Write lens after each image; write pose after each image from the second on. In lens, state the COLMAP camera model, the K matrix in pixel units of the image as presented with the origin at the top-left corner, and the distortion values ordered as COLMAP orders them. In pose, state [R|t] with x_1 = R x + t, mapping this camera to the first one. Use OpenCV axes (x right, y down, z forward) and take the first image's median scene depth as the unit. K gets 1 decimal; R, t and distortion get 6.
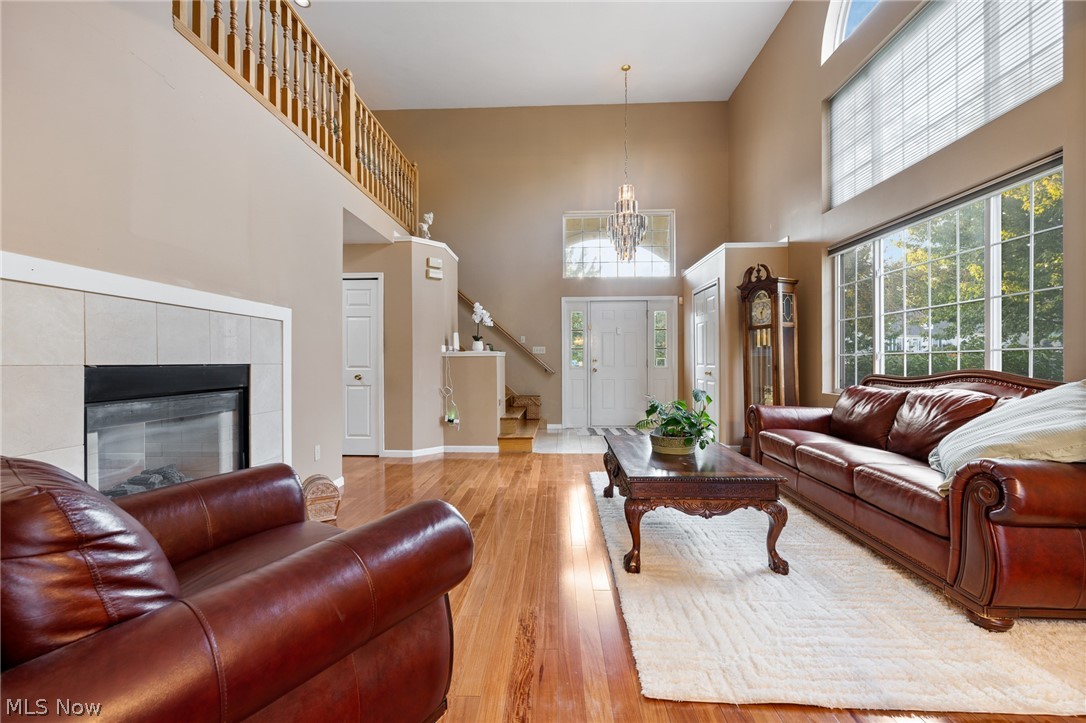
lens RADIAL K [[426.1, 0, 544.9], [0, 426.1, 363.0], [0, 0, 1]] dist [-0.001106, -0.000702]
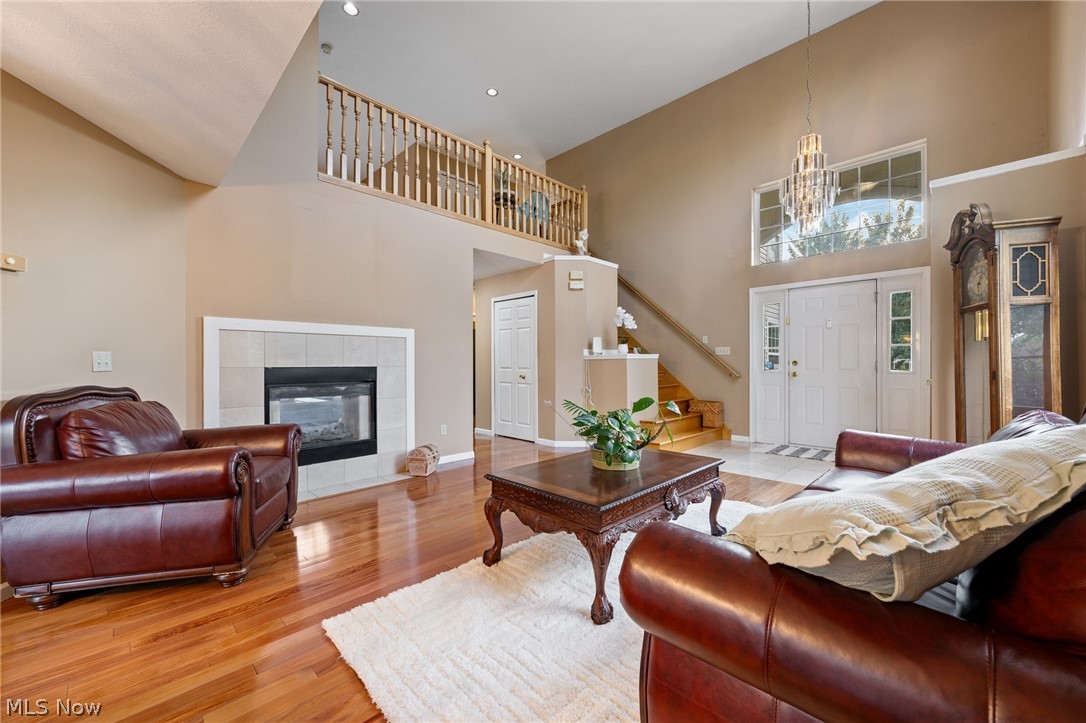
lens RADIAL K [[426.1, 0, 552.7], [0, 426.1, 365.9], [0, 0, 1]] dist [-0.001106, -0.000702]
pose [[0.736423, 0.004241, -0.676508, 0.464087], [-0.000928, 0.999986, 0.005258, -0.004616], [0.676520, -0.003245, 0.736417, 0.145863]]
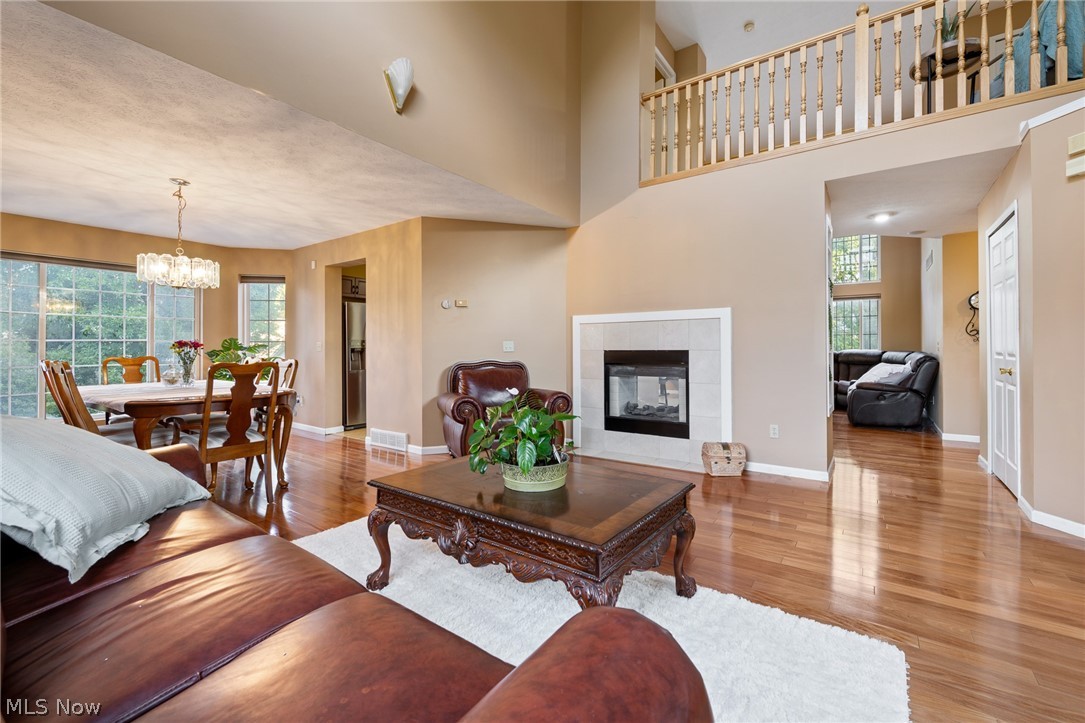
lens RADIAL K [[442.3, 0, 569.2], [0, 442.3, 343.3], [0, 0, 1]] dist [0.000778, 0.000323]
pose [[-0.540466, -0.005050, -0.841350, 0.487399], [0.002808, 0.999966, -0.007806, -0.005720], [0.841361, -0.006581, -0.540434, 0.805474]]
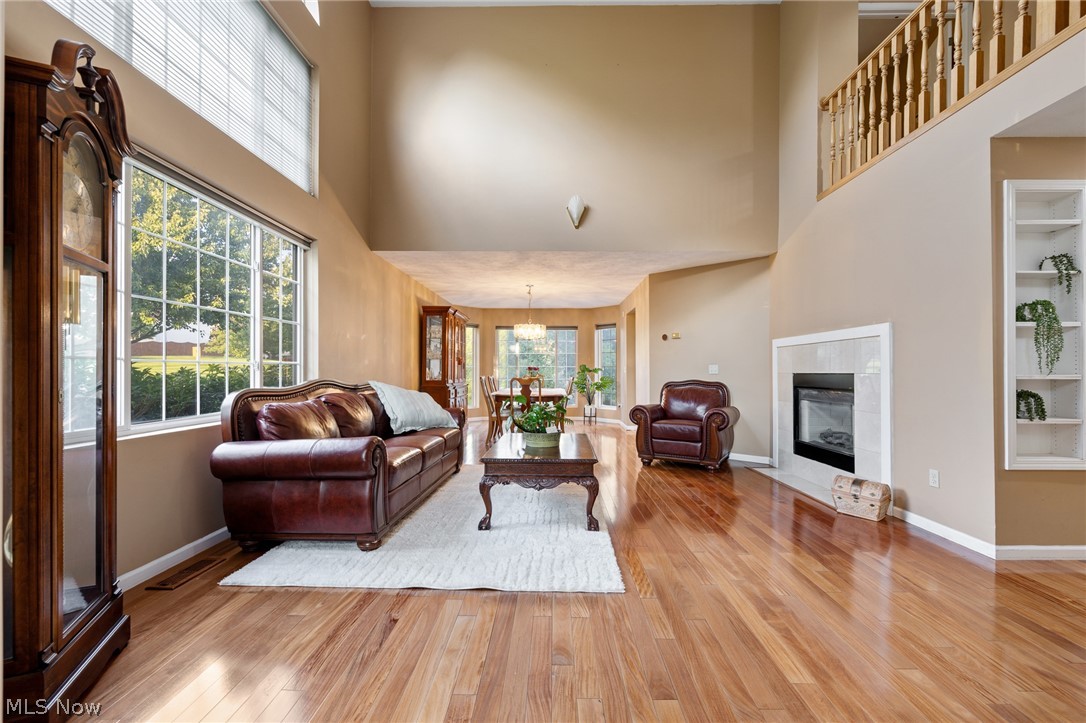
lens RADIAL K [[426.1, 0, 560.7], [0, 426.1, 371.8], [0, 0, 1]] dist [-0.001106, -0.000702]
pose [[-0.999352, 0.001843, -0.035939, 0.167020], [0.001761, 0.999996, 0.002299, -0.004259], [0.035943, 0.002234, -0.999351, 1.254038]]
